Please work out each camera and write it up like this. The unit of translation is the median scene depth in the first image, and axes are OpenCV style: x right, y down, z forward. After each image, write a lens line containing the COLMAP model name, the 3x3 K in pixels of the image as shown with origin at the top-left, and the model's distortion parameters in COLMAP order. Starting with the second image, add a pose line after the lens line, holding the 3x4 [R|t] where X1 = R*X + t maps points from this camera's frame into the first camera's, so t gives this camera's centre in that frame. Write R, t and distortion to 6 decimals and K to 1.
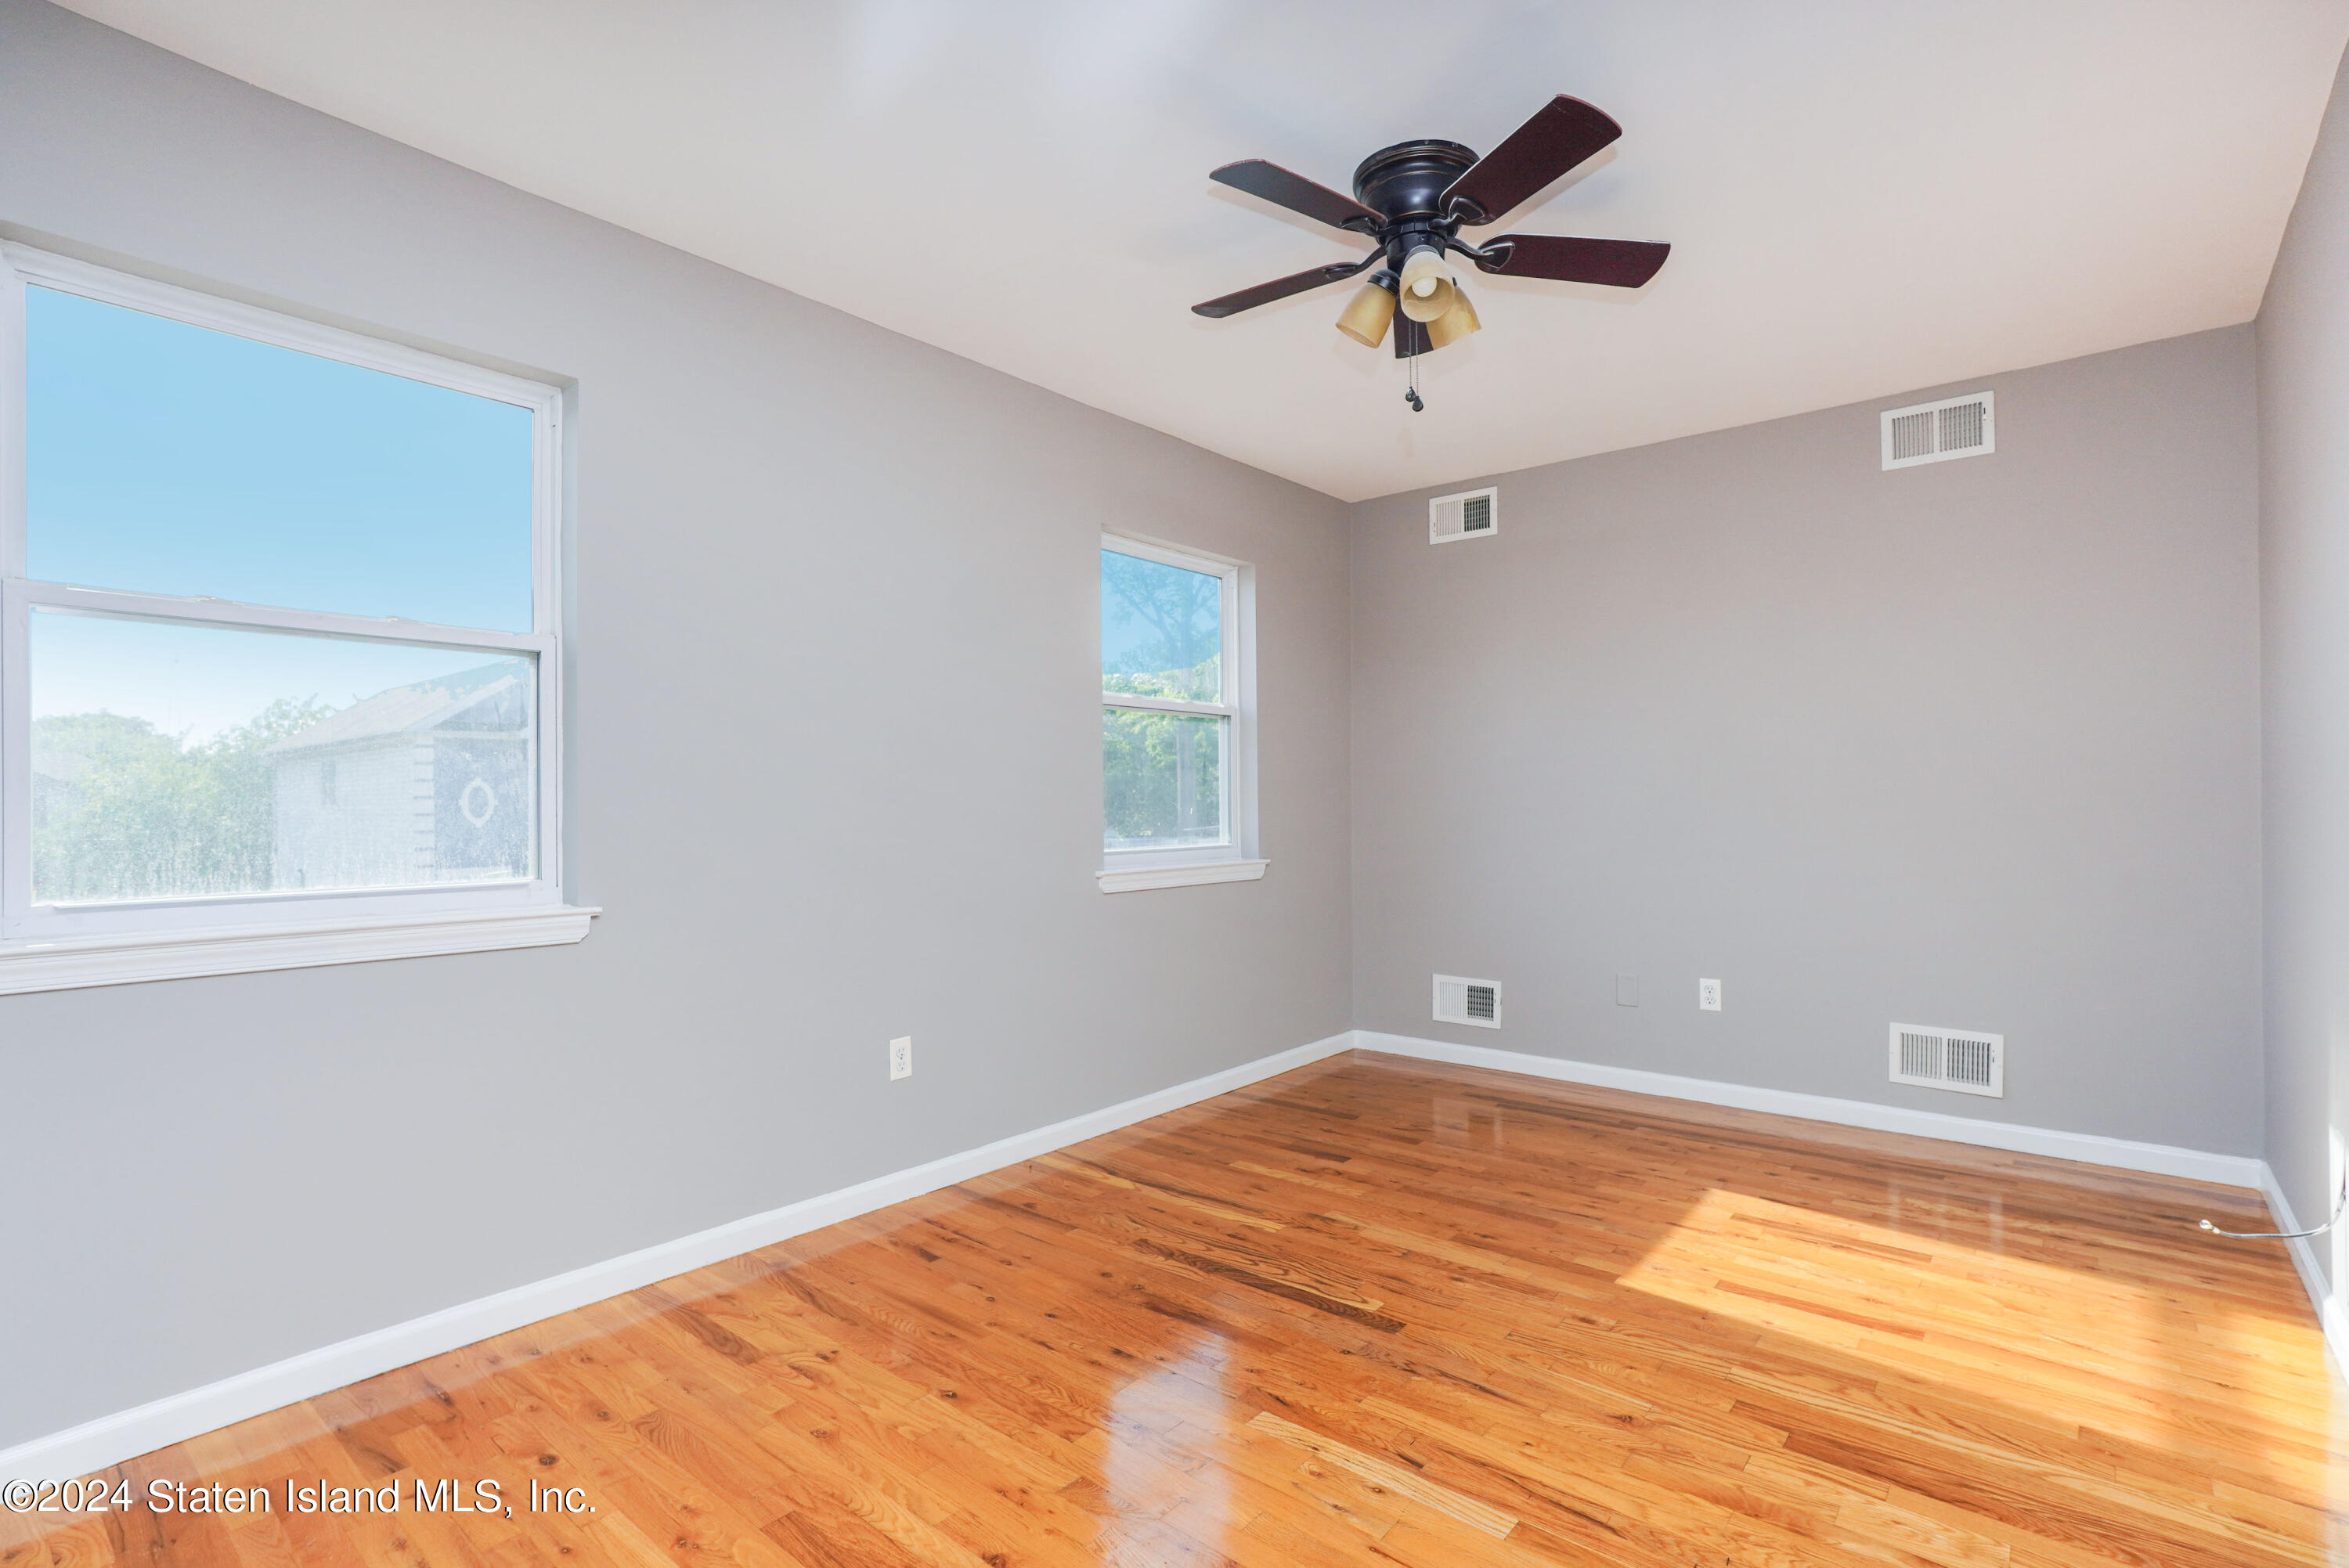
lens RADIAL K [[1081.7, 0, 1183.4], [0, 1081.7, 779.8], [0, 0, 1]] dist [-0.023642, 0.009754]
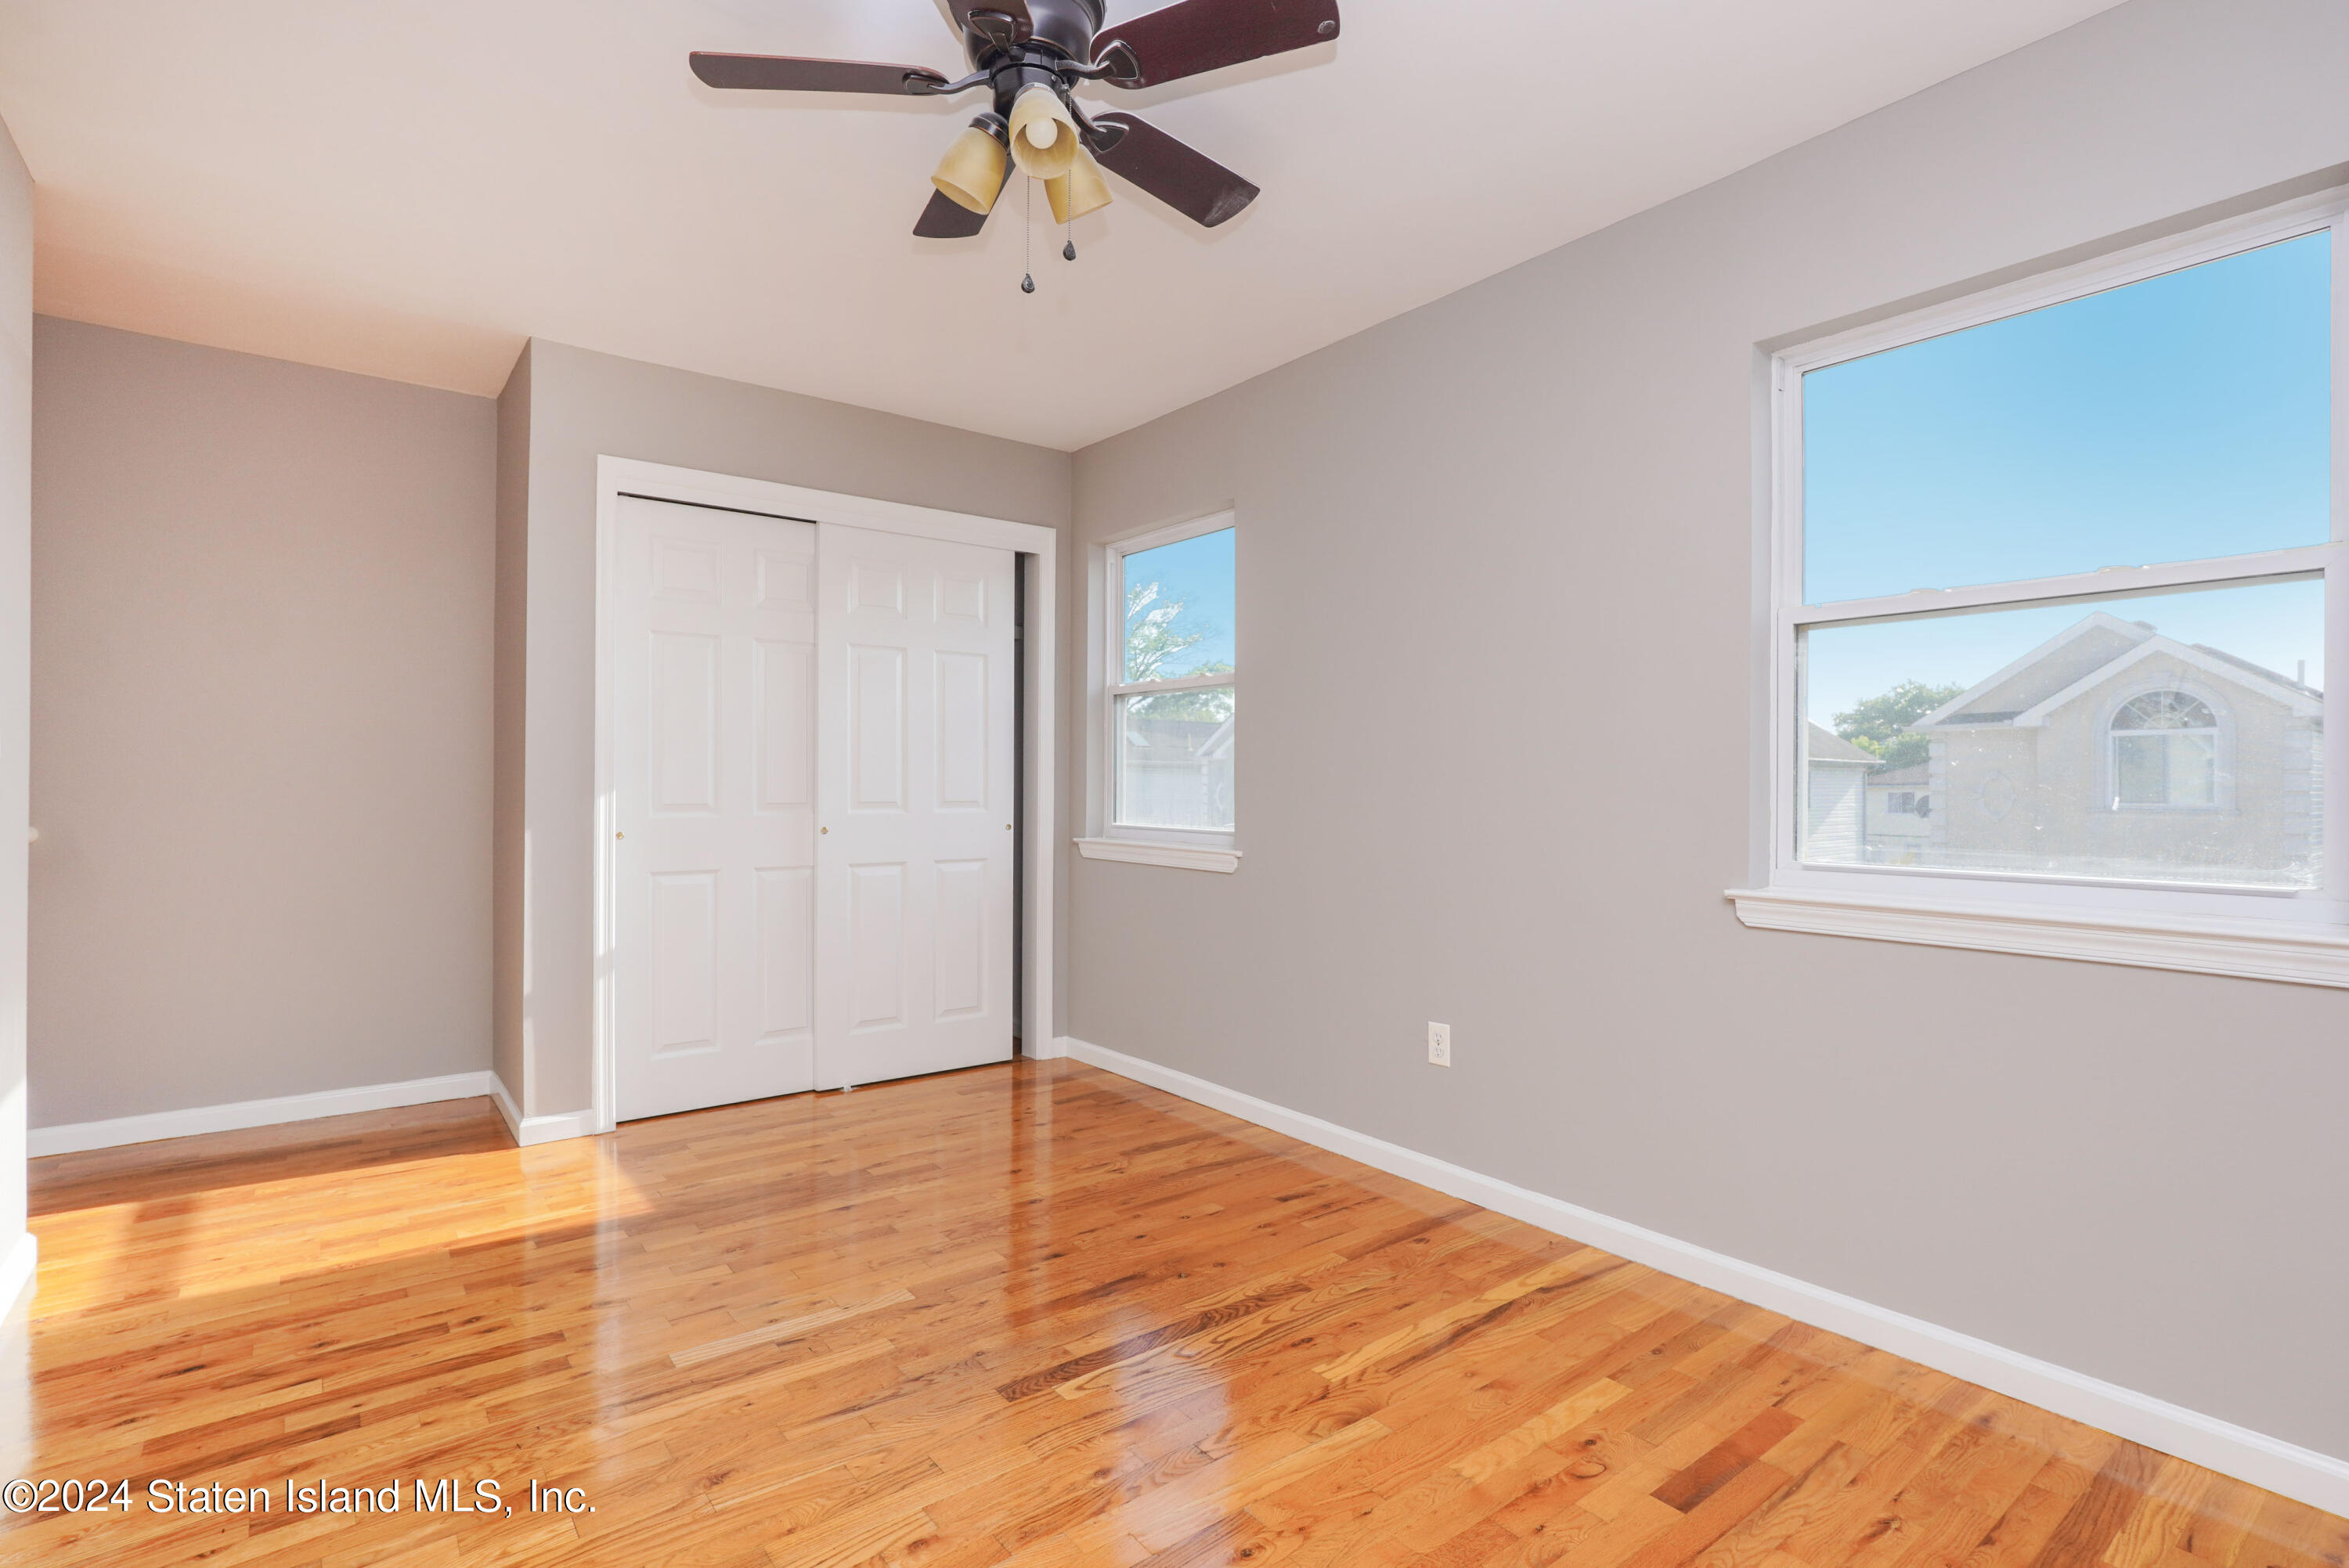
lens RADIAL K [[1081.7, 0, 1171.1], [0, 1081.7, 790.5], [0, 0, 1]] dist [-0.023642, 0.009754]
pose [[-0.192931, 0.012039, -0.981139, 0.844337], [0.016294, 0.999826, 0.009064, 0.016788], [0.981077, -0.014238, -0.193093, 1.086179]]
